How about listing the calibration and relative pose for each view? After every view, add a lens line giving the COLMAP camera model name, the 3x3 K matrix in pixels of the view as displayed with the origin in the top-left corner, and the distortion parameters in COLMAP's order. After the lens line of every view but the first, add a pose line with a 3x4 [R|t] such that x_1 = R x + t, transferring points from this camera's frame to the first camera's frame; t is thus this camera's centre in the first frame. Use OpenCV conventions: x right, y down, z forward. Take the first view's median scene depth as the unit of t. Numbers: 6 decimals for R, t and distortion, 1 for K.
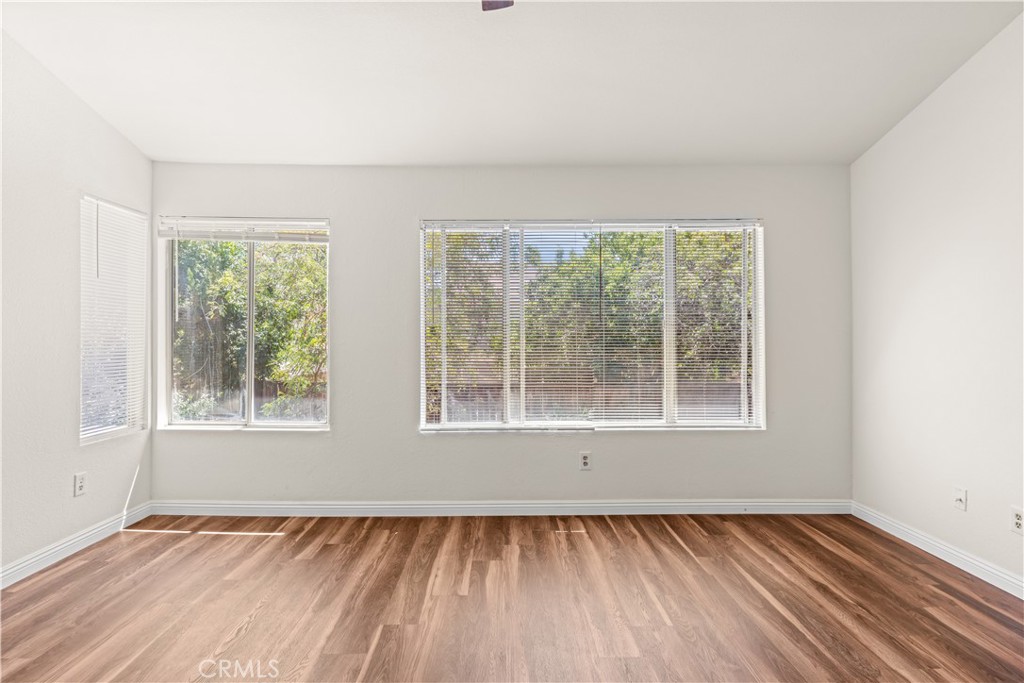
lens RADIAL K [[519.6, 0, 506.7], [0, 519.6, 335.8], [0, 0, 1]] dist [0.029591, -0.019571]
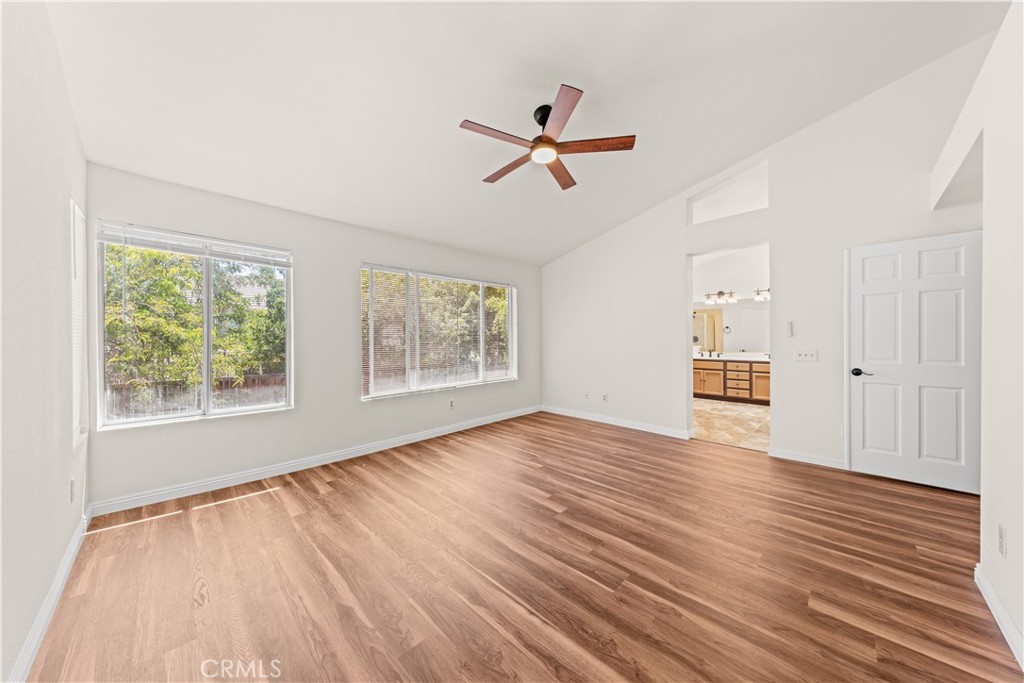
lens RADIAL K [[344.2, 0, 512.0], [0, 344.2, 341.5], [0, 0, 1]] dist [0.005203, -0.000163]
pose [[0.708704, -0.010688, 0.705425, -0.577824], [-0.000170, 0.999883, 0.015321, -0.004484], [-0.705506, -0.010977, 0.708619, -0.029051]]
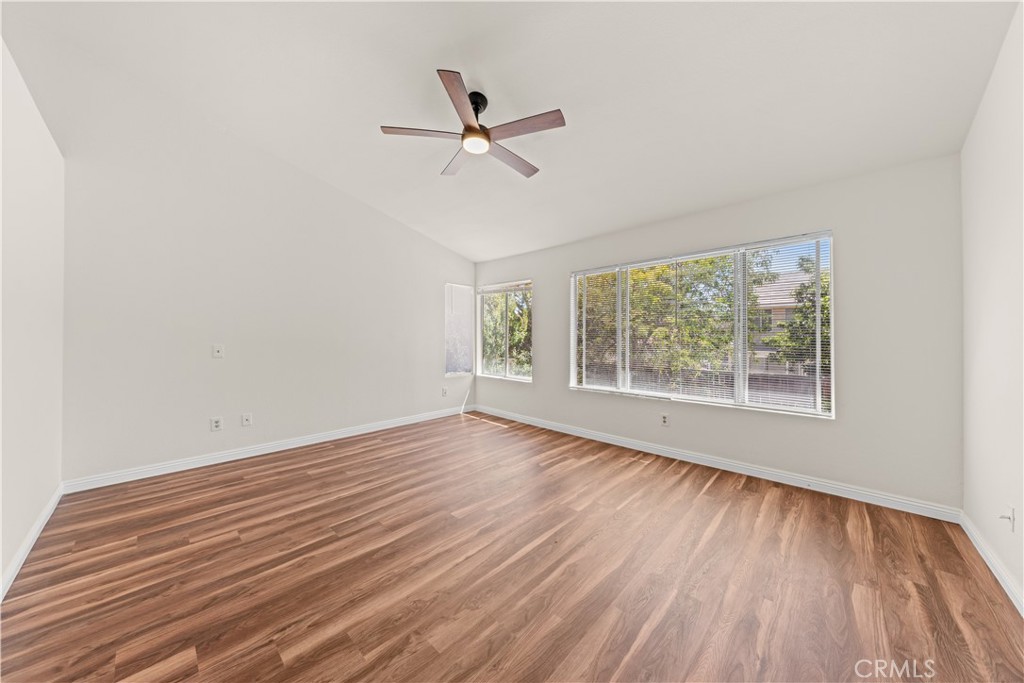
lens RADIAL K [[341.9, 0, 505.0], [0, 341.9, 340.6], [0, 0, 1]] dist [0.023568, -0.007344]
pose [[0.710654, 0.007258, -0.703504, 0.526482], [0.003128, 0.999904, 0.013475, 0.000063], [0.703535, -0.011777, 0.710563, -0.013541]]
